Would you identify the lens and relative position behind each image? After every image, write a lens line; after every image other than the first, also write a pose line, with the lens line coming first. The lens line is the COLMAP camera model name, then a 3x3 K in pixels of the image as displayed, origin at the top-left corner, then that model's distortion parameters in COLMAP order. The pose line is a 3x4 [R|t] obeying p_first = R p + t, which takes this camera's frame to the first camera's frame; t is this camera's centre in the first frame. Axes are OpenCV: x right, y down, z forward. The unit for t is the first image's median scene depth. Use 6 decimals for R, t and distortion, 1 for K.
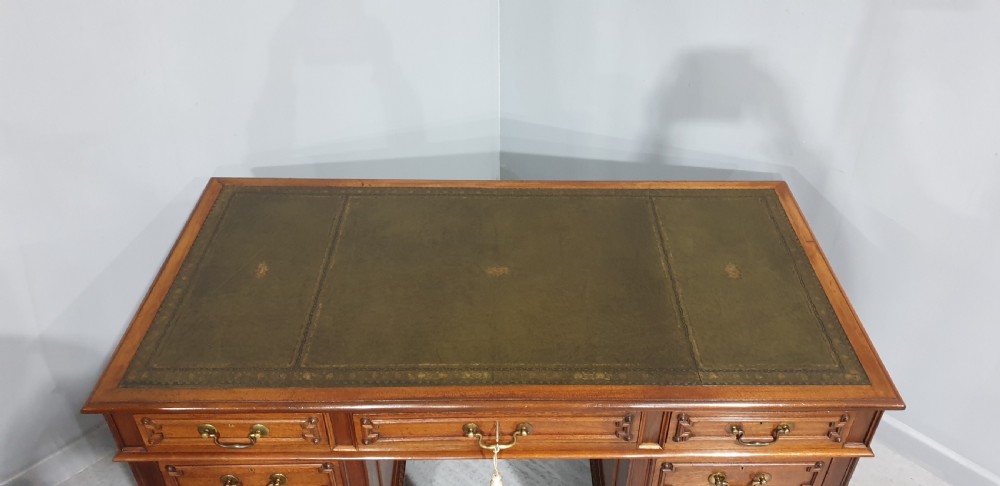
lens RADIAL K [[779.2, 0, 503.6], [0, 779.2, 233.0], [0, 0, 1]] dist [0.178309, -0.341761]
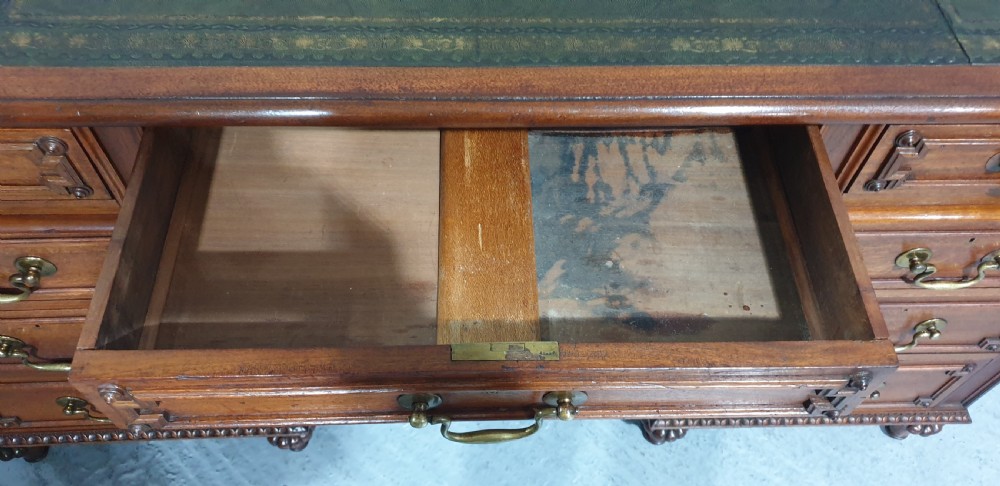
lens RADIAL K [[779.2, 0, 503.6], [0, 779.2, 233.0], [0, 0, 1]] dist [0.178309, -0.341761]
pose [[0.998476, -0.006203, 0.054844, -0.023507], [-0.011328, 0.949476, 0.313635, 0.145676], [-0.054018, -0.313778, 0.947958, 0.570781]]
